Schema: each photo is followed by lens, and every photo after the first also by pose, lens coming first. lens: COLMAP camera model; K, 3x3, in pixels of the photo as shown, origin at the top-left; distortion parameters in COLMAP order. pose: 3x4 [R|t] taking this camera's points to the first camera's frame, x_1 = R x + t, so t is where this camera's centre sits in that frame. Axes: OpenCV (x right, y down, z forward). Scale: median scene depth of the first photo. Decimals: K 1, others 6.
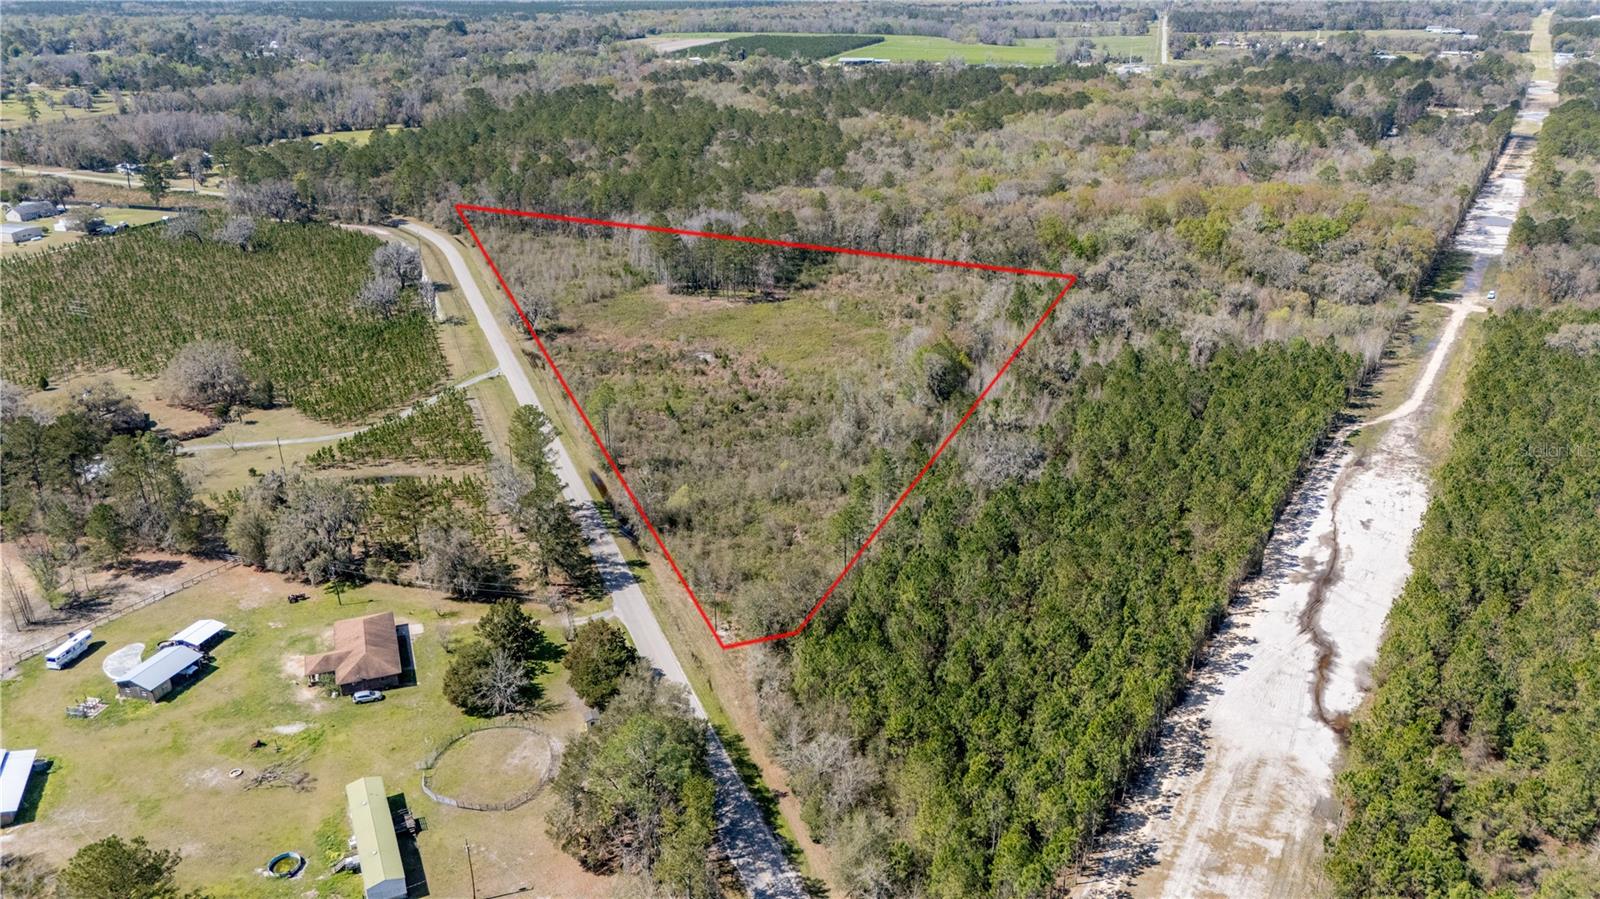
lens RADIAL K [[1168.4, 0, 800.0], [0, 1168.4, 449.5], [0, 0, 1]] dist [0.070658, -0.069135]
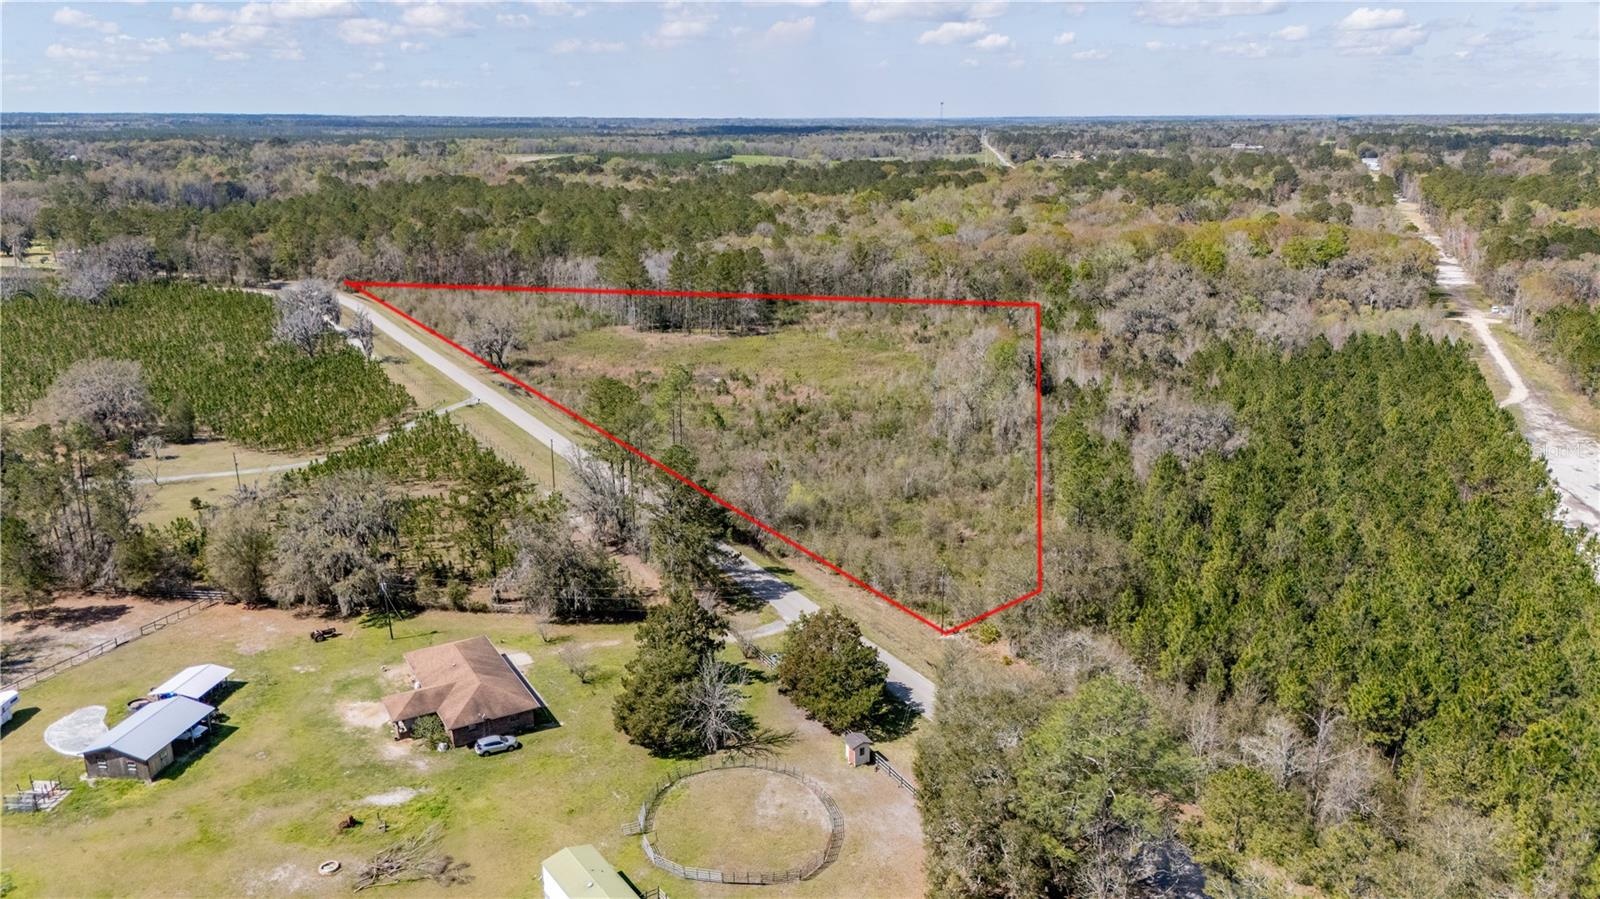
lens RADIAL K [[1168.4, 0, 800.0], [0, 1168.4, 449.5], [0, 0, 1]] dist [0.070658, -0.069135]
pose [[0.987463, -0.040851, 0.152475, -0.196717], [0.058066, 0.992210, -0.110215, 0.086332], [-0.146784, 0.117687, 0.982143, 0.209646]]
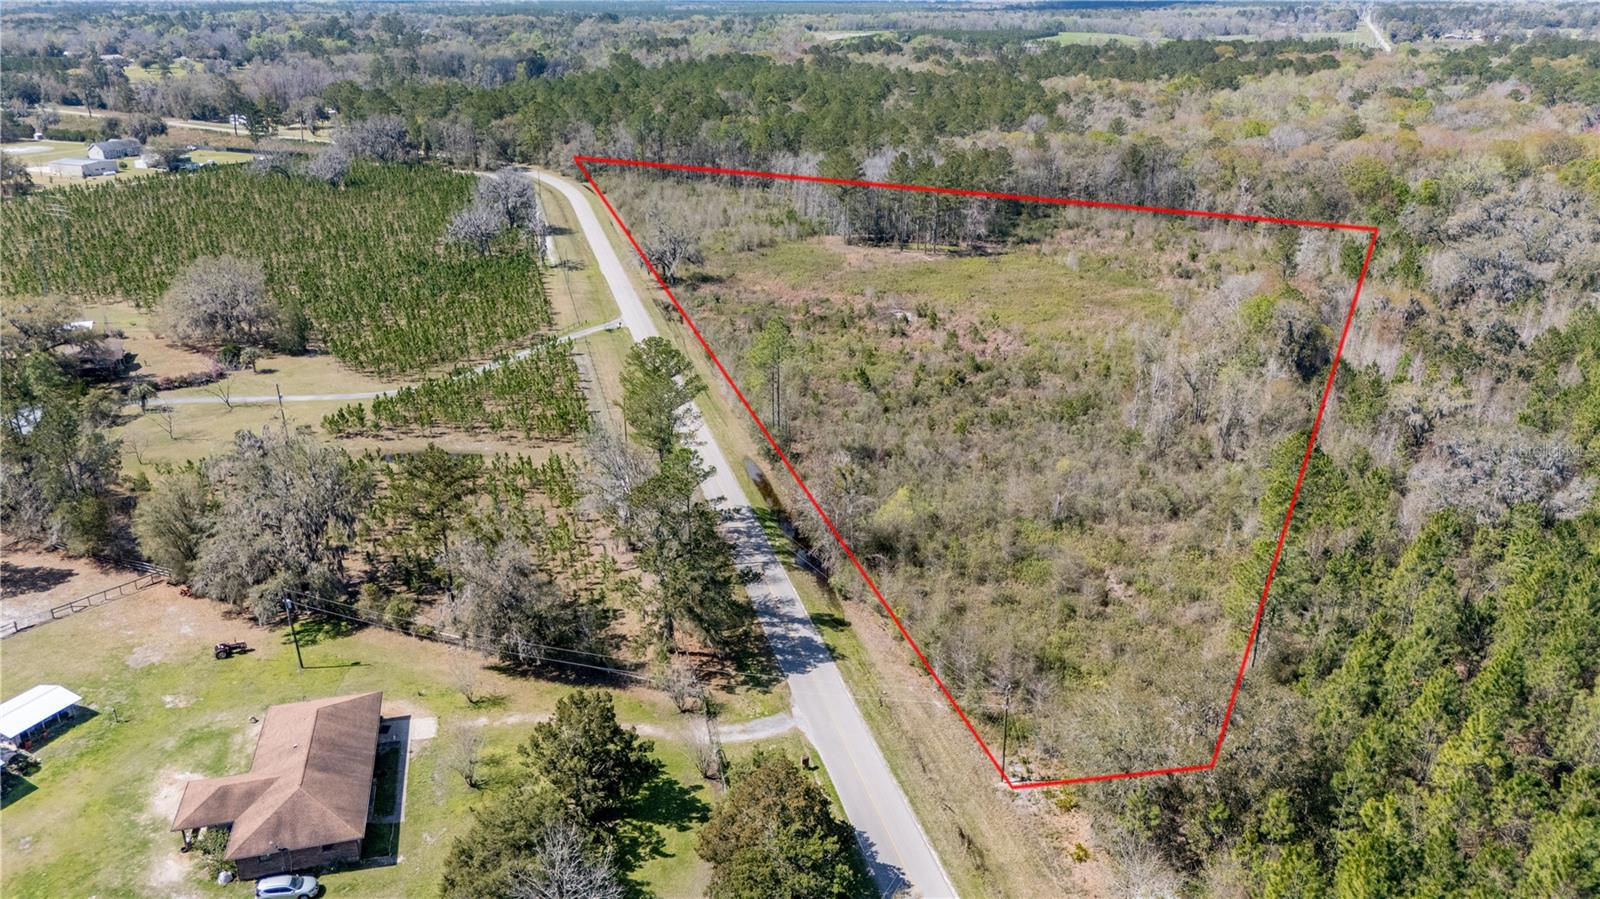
lens RADIAL K [[1168.4, 0, 800.0], [0, 1168.4, 449.5], [0, 0, 1]] dist [0.070658, -0.069135]
pose [[0.992987, 0.046604, -0.108653, -0.080176], [-0.048655, 0.998683, -0.016296, 0.021353], [0.107750, 0.021468, 0.993946, 0.368283]]
